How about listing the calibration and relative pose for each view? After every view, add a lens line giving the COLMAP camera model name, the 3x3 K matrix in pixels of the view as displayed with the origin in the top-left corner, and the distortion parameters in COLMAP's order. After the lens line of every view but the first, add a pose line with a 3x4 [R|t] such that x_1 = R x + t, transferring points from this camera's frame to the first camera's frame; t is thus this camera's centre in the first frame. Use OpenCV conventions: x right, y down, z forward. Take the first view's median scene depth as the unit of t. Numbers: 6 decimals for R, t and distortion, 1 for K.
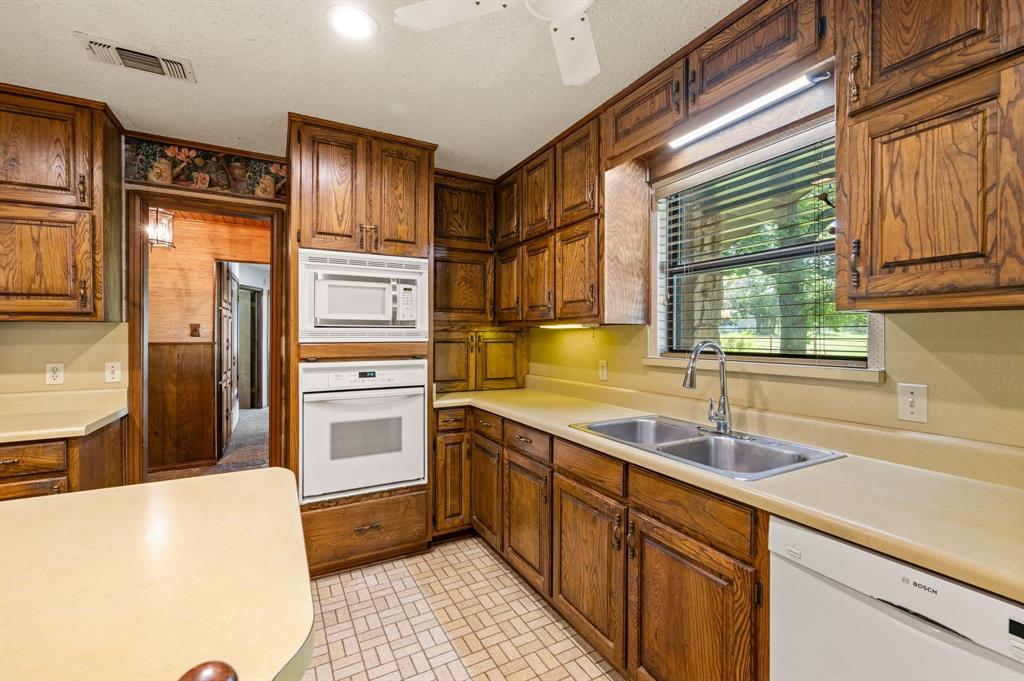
lens RADIAL K [[436.6, 0, 508.5], [0, 436.6, 335.1], [0, 0, 1]] dist [0.003892, -0.000021]
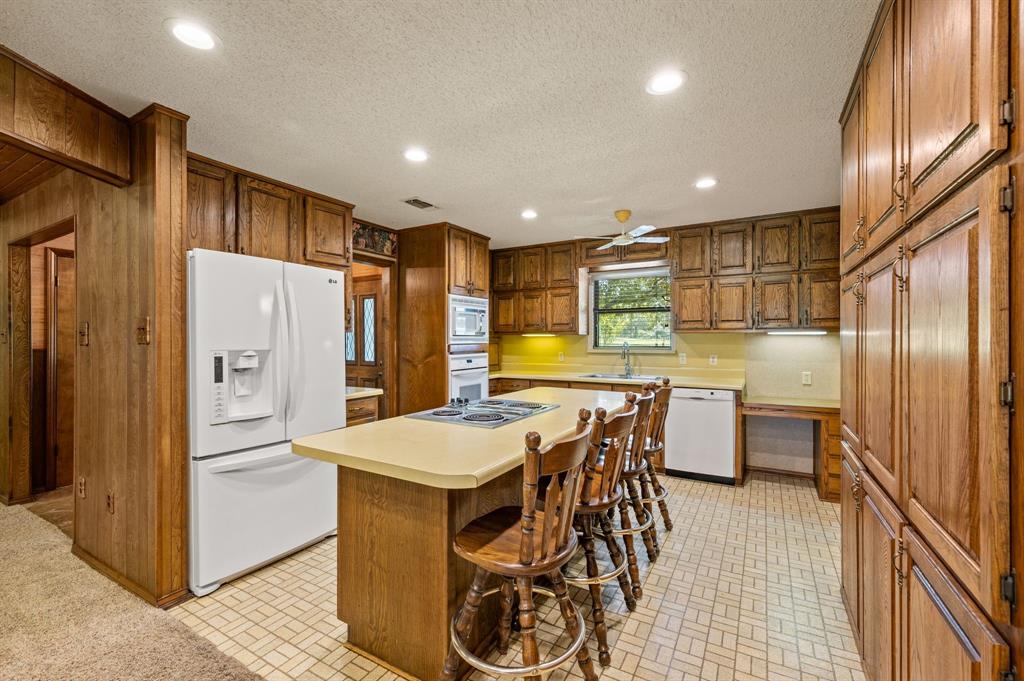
lens RADIAL K [[436.6, 0, 519.5], [0, 436.6, 338.8], [0, 0, 1]] dist [0.003892, -0.000021]
pose [[0.844294, -0.002335, 0.535875, -1.145890], [0.001015, 0.999996, 0.002758, -0.009734], [-0.535879, -0.001785, 0.844293, -0.697249]]
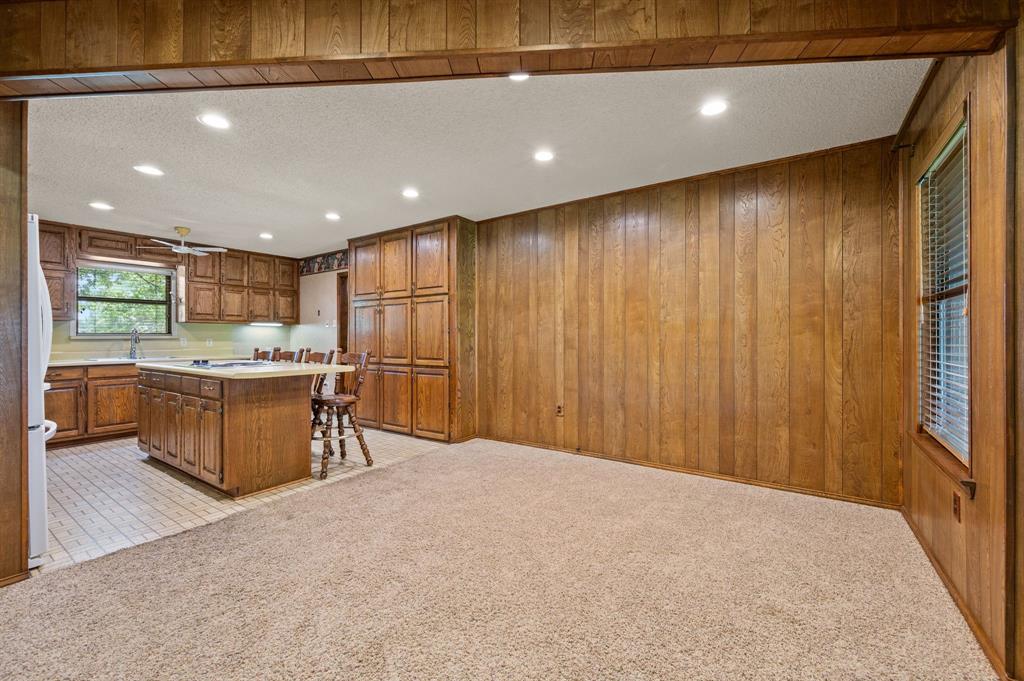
lens RADIAL K [[436.6, 0, 512.0], [0, 436.6, 337.8], [0, 0, 1]] dist [0.003892, -0.000021]
pose [[-0.463241, 0.000968, 0.886232, -2.591194], [0.002816, 0.999996, 0.000380, 0.062658], [-0.886228, 0.002671, -0.463242, 0.035482]]
